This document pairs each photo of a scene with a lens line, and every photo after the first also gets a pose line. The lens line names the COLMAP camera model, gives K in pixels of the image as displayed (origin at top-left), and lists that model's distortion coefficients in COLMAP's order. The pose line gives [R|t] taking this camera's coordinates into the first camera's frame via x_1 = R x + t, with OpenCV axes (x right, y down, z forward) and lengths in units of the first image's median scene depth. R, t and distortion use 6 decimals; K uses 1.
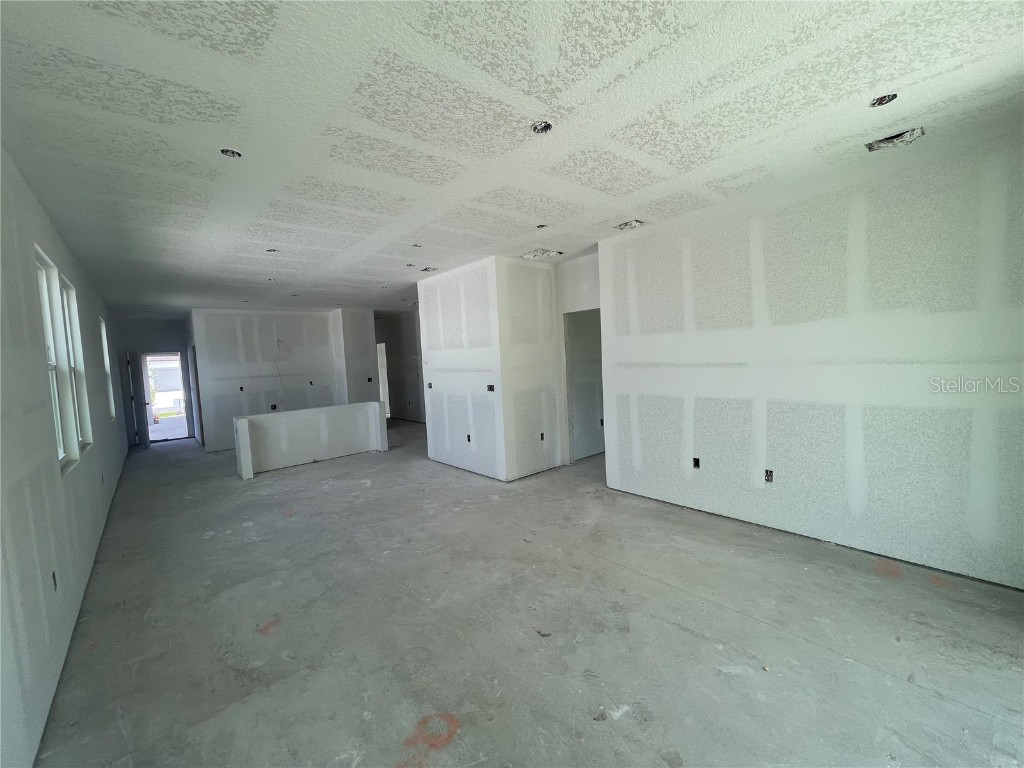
lens RADIAL K [[415.8, 0, 512.7], [0, 415.8, 381.2], [0, 0, 1]] dist [-0.004133, 0.003386]
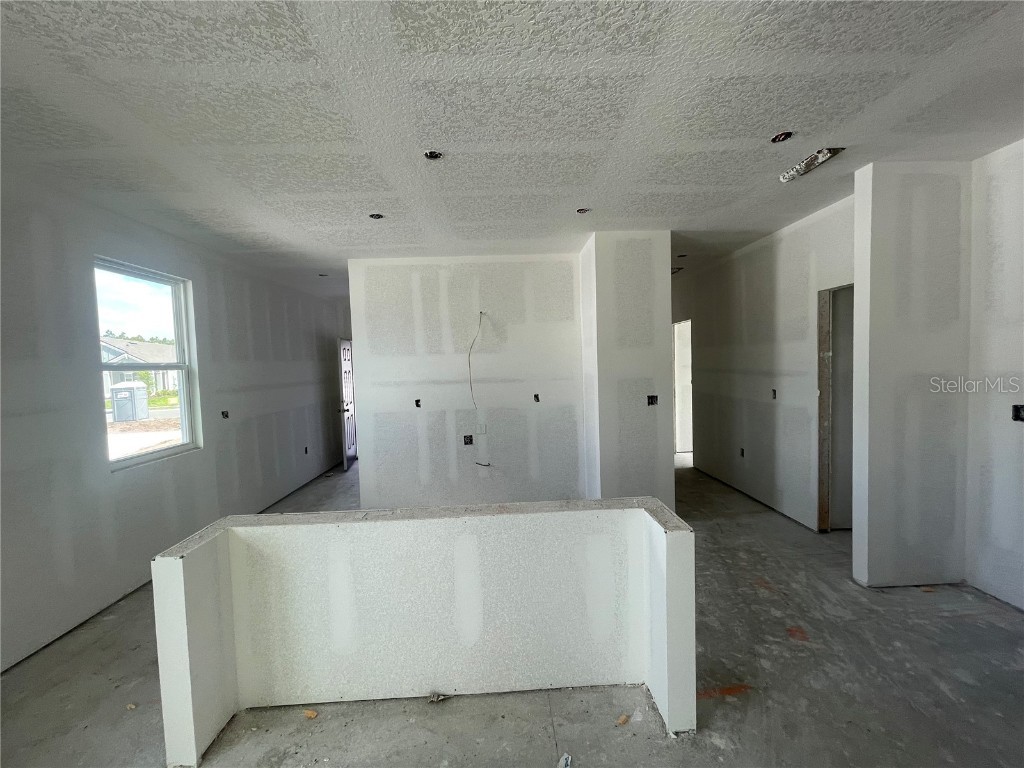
lens RADIAL K [[415.8, 0, 512.7], [0, 415.8, 381.2], [0, 0, 1]] dist [-0.004133, 0.003386]
pose [[0.772840, 0.052202, -0.632450, -0.390025], [-0.042452, 0.998631, 0.030552, -0.060353], [0.633179, 0.003237, 0.773999, 1.213563]]
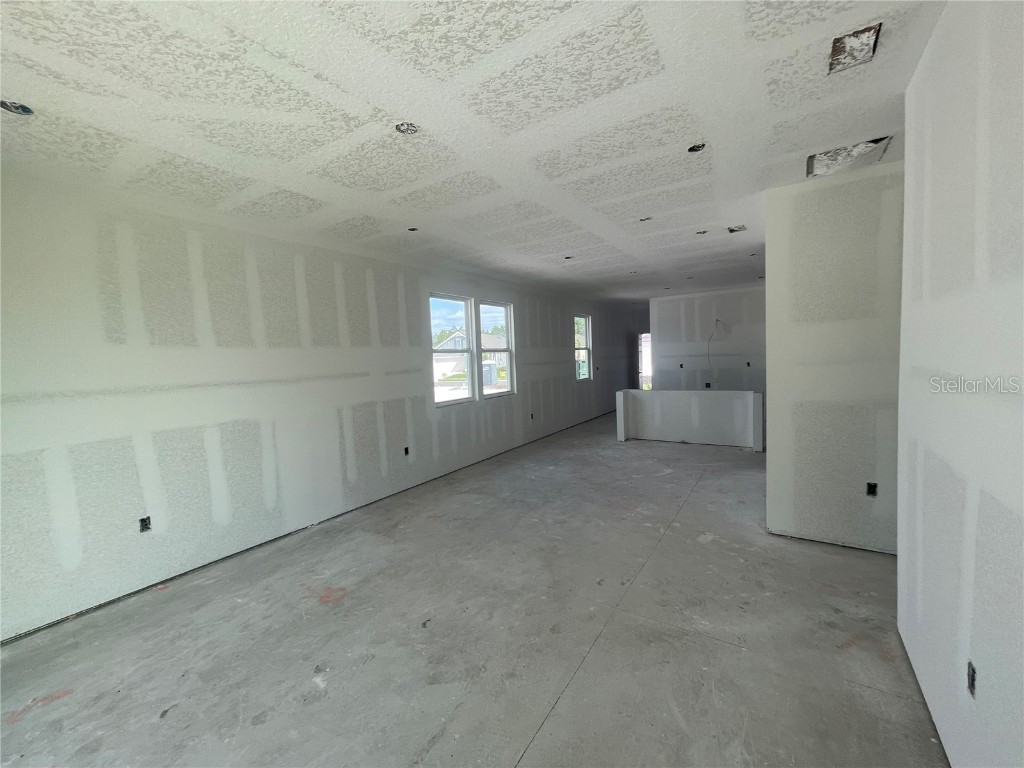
lens RADIAL K [[415.8, 0, 512.7], [0, 415.8, 381.2], [0, 0, 1]] dist [-0.004133, 0.003386]
pose [[0.268647, 0.098624, -0.958176, 0.561615], [-0.033616, 0.995099, 0.092999, -0.055036], [0.962652, 0.007226, 0.270646, 0.479736]]
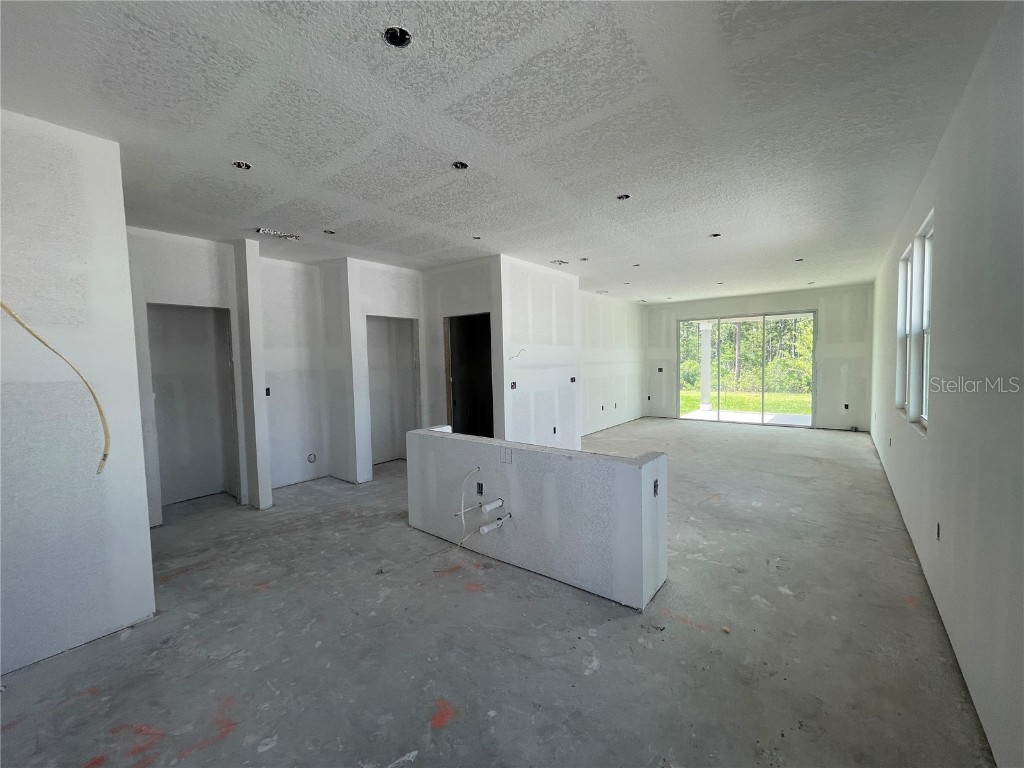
lens RADIAL K [[415.8, 0, 512.7], [0, 415.8, 381.2], [0, 0, 1]] dist [-0.004133, 0.003386]
pose [[-0.181223, 0.004375, 0.983432, -1.418085], [0.091485, 0.995729, 0.012429, -0.012677], [-0.979178, 0.092222, -0.180849, 1.618034]]
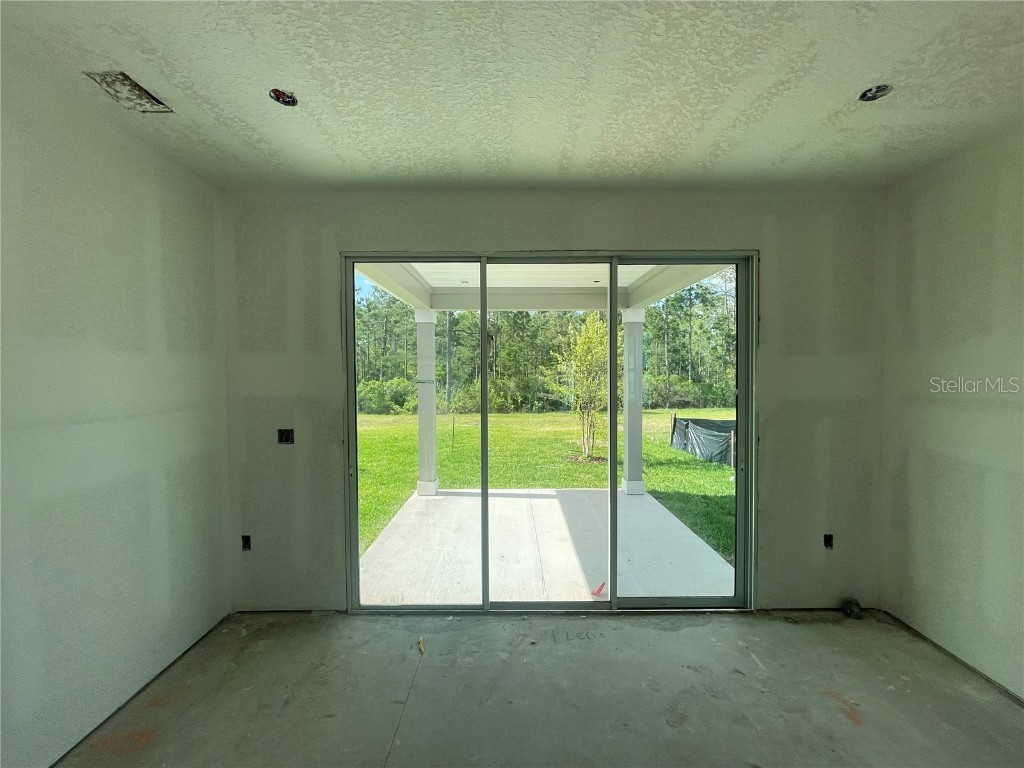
lens RADIAL K [[408.9, 0, 512.0], [0, 408.9, 384.0], [0, 0, 1]] dist [-0.002472, 0.000314]
pose [[-0.754016, 0.032822, 0.656035, 0.012381], [0.084452, 0.995306, 0.047270, -0.048419], [-0.651404, 0.091046, -0.753248, 0.647291]]
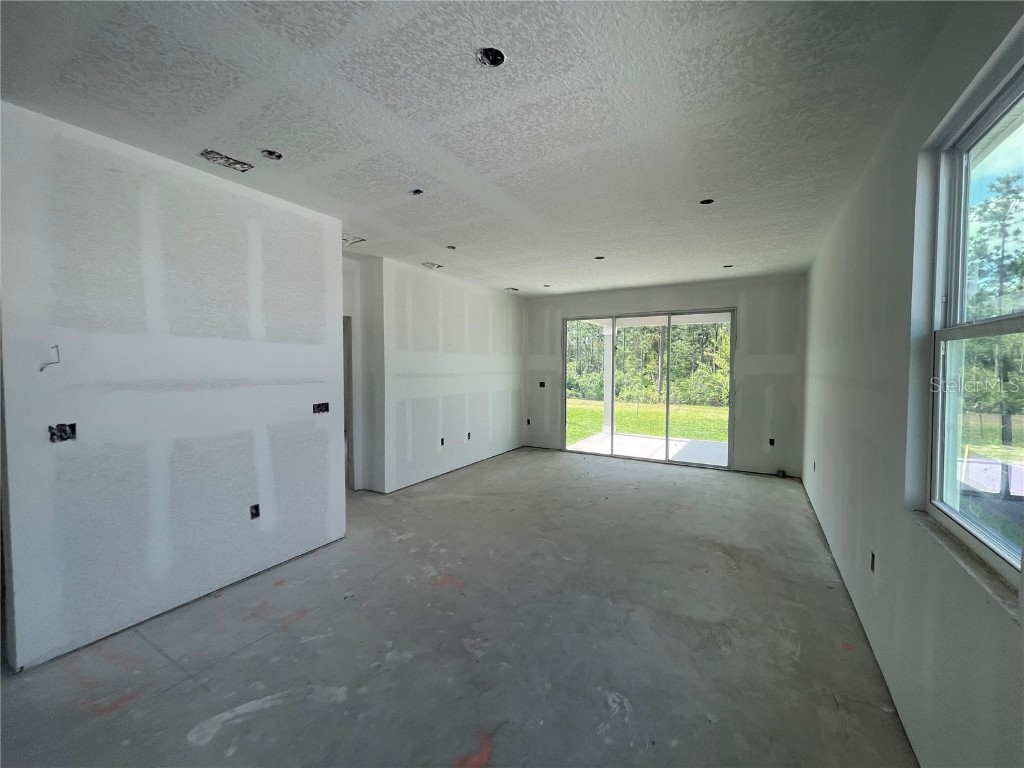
lens RADIAL K [[415.2, 0, 514.4], [0, 415.2, 383.6], [0, 0, 1]] dist [0.002222, -0.000065]
pose [[-0.319476, 0.008840, 0.947553, -0.898961], [0.073868, 0.997146, 0.015602, -0.011223], [-0.944711, 0.074978, -0.319218, 1.061969]]
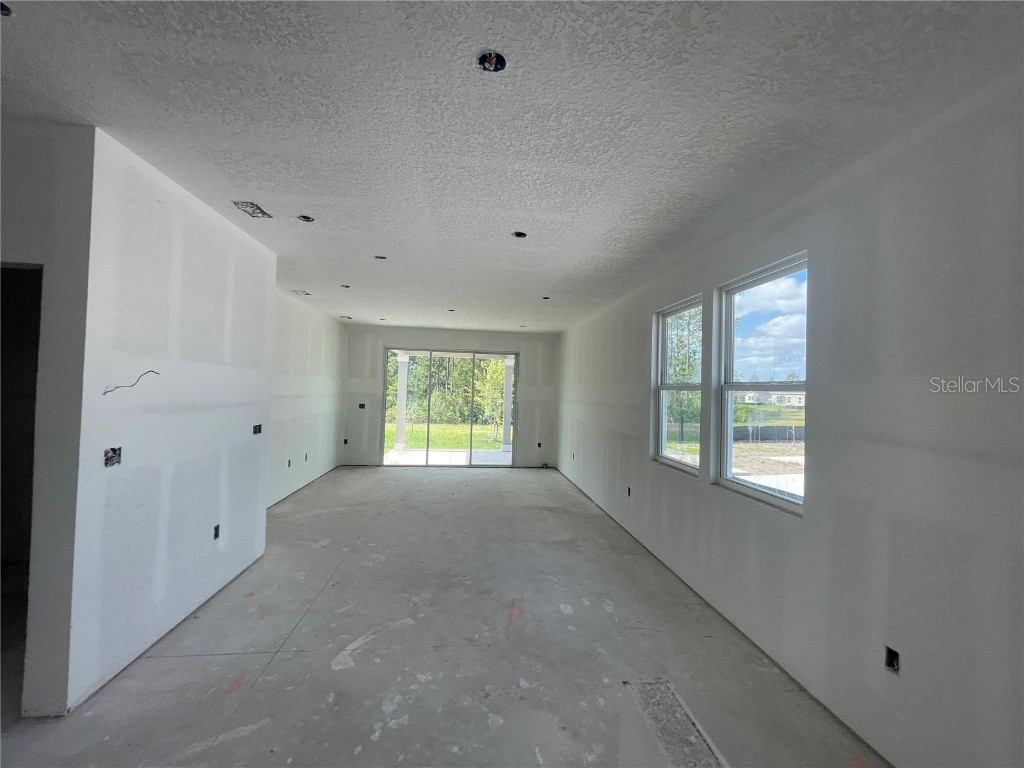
lens RADIAL K [[415.8, 0, 512.7], [0, 415.8, 381.2], [0, 0, 1]] dist [-0.004133, 0.003386]
pose [[-0.821086, 0.037675, 0.569560, -0.928726], [0.046531, 0.998916, 0.001004, -0.051713], [-0.568905, 0.027326, -0.821949, 1.536122]]
